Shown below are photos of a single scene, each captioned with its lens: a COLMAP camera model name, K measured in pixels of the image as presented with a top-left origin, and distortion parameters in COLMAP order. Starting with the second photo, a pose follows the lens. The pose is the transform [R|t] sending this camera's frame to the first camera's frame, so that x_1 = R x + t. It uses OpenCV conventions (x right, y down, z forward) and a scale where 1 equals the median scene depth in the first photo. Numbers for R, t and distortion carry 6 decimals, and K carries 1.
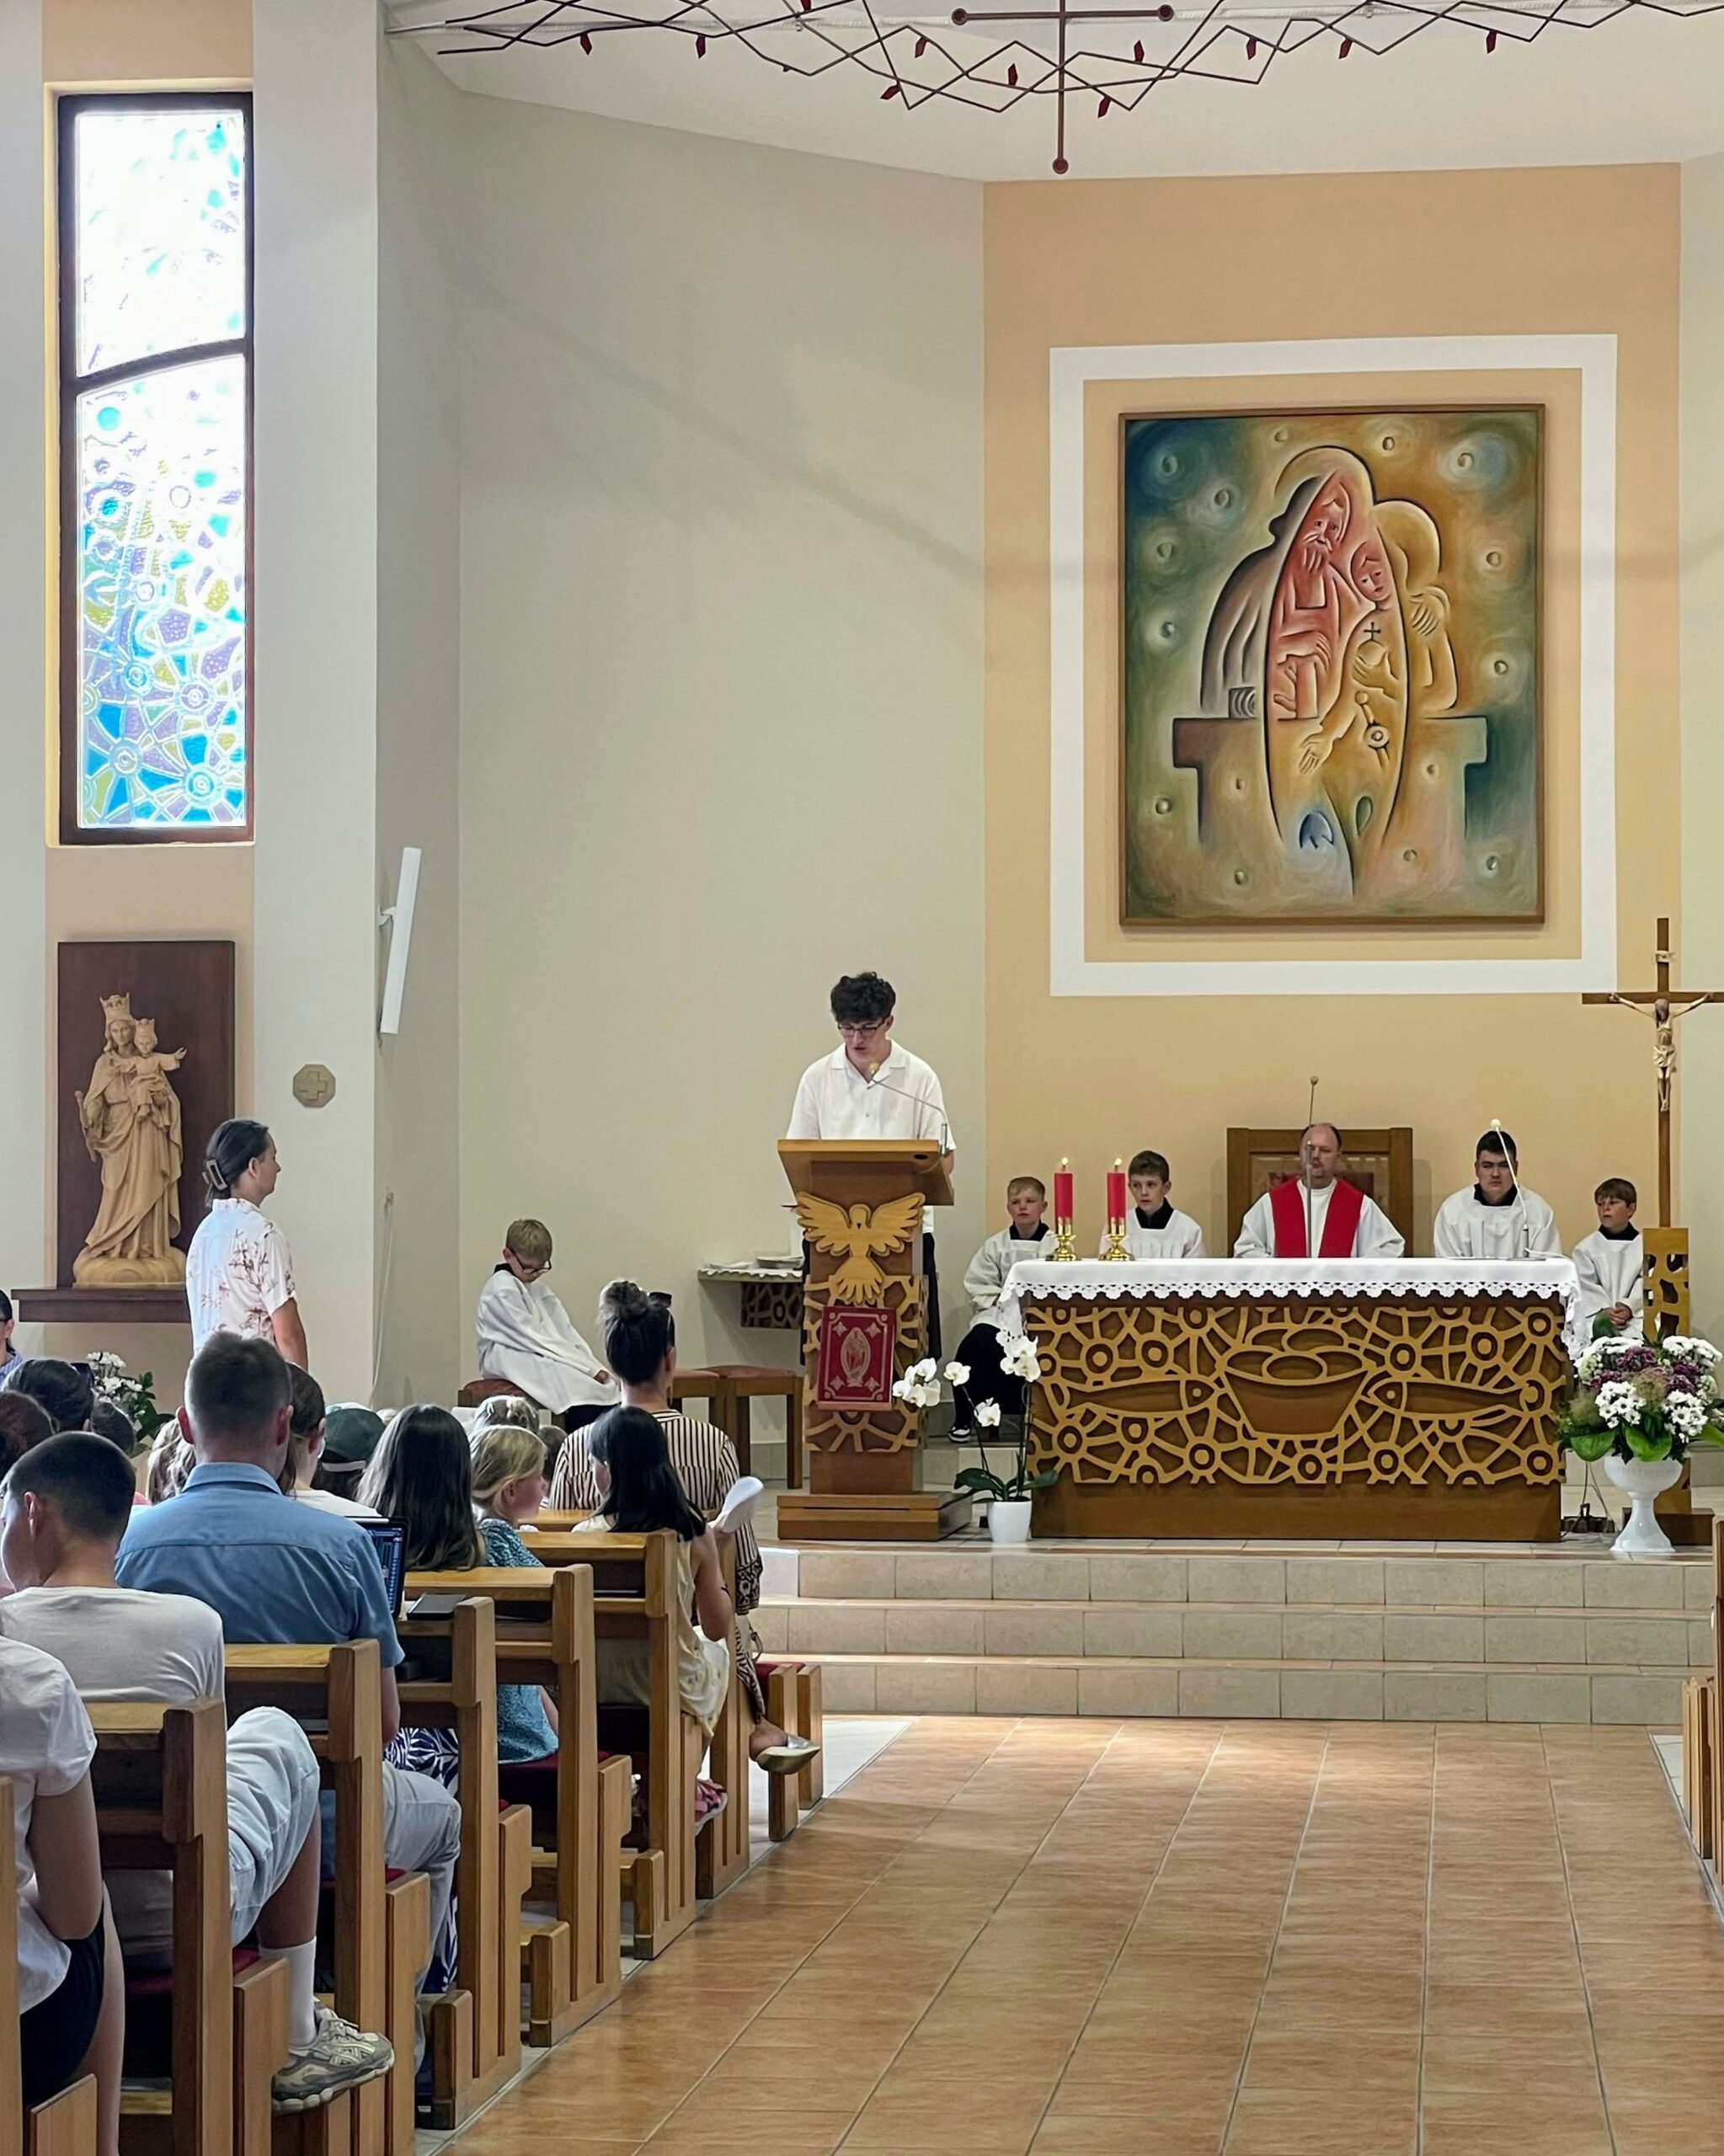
lens RADIAL K [[4896.7, 0, 894.6], [0, 4896.7, 1075.6], [0, 0, 1]] dist [0.046473, 0.722897]
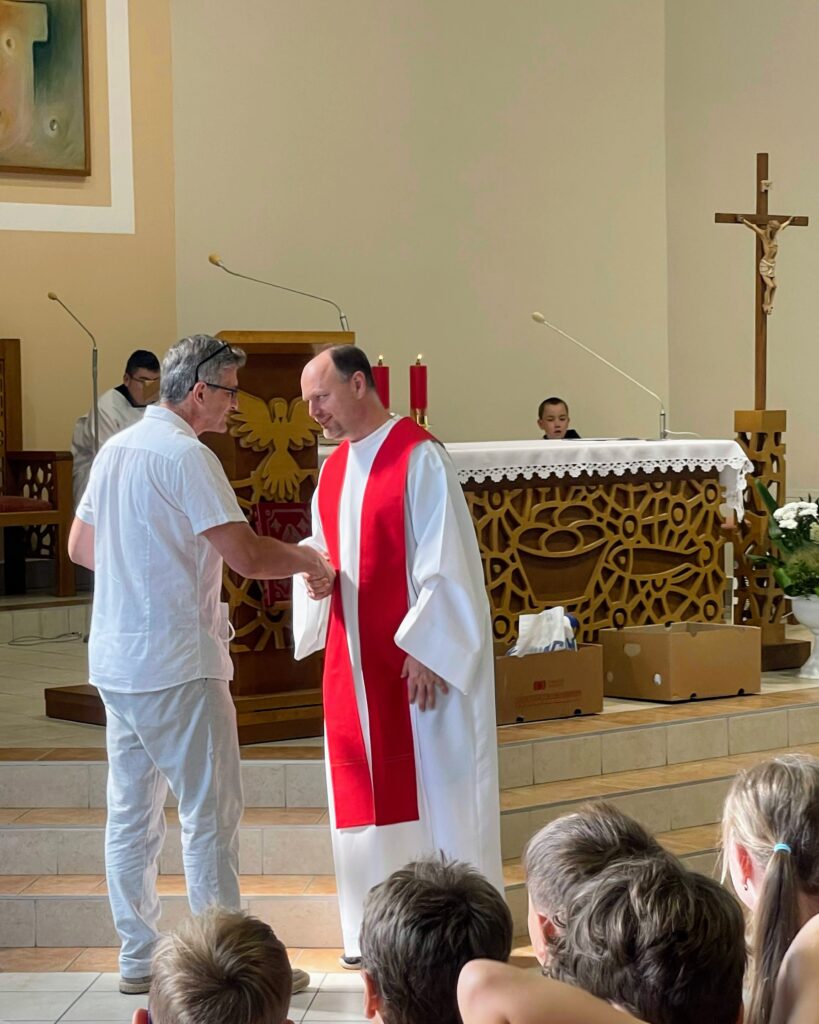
lens RADIAL K [[2390.0, 0, 361.7], [0, 2390.0, 552.9], [0, 0, 1]] dist [0.055697, 0.743290]
pose [[0.697369, -0.055798, 0.714537, -0.338314], [-0.006755, 0.996409, 0.084402, 0.016617], [-0.716681, -0.063686, 0.694487, 0.651640]]
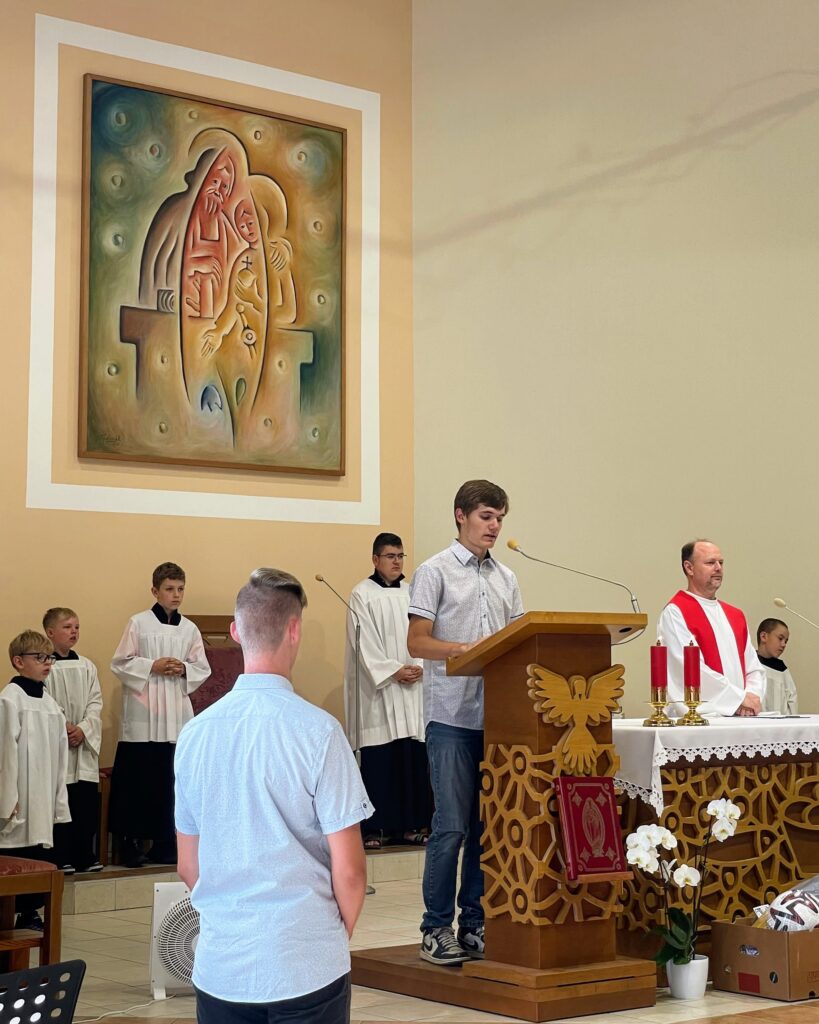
lens RADIAL K [[1911.1, 0, 467.7], [0, 1911.1, 443.2], [0, 0, 1]] dist [0.080753, 0.369935]
pose [[0.701125, 0.080497, 0.708480, -0.313343], [-0.017920, 0.995283, -0.095350, 0.016343], [-0.712813, 0.054157, 0.699260, 0.728700]]
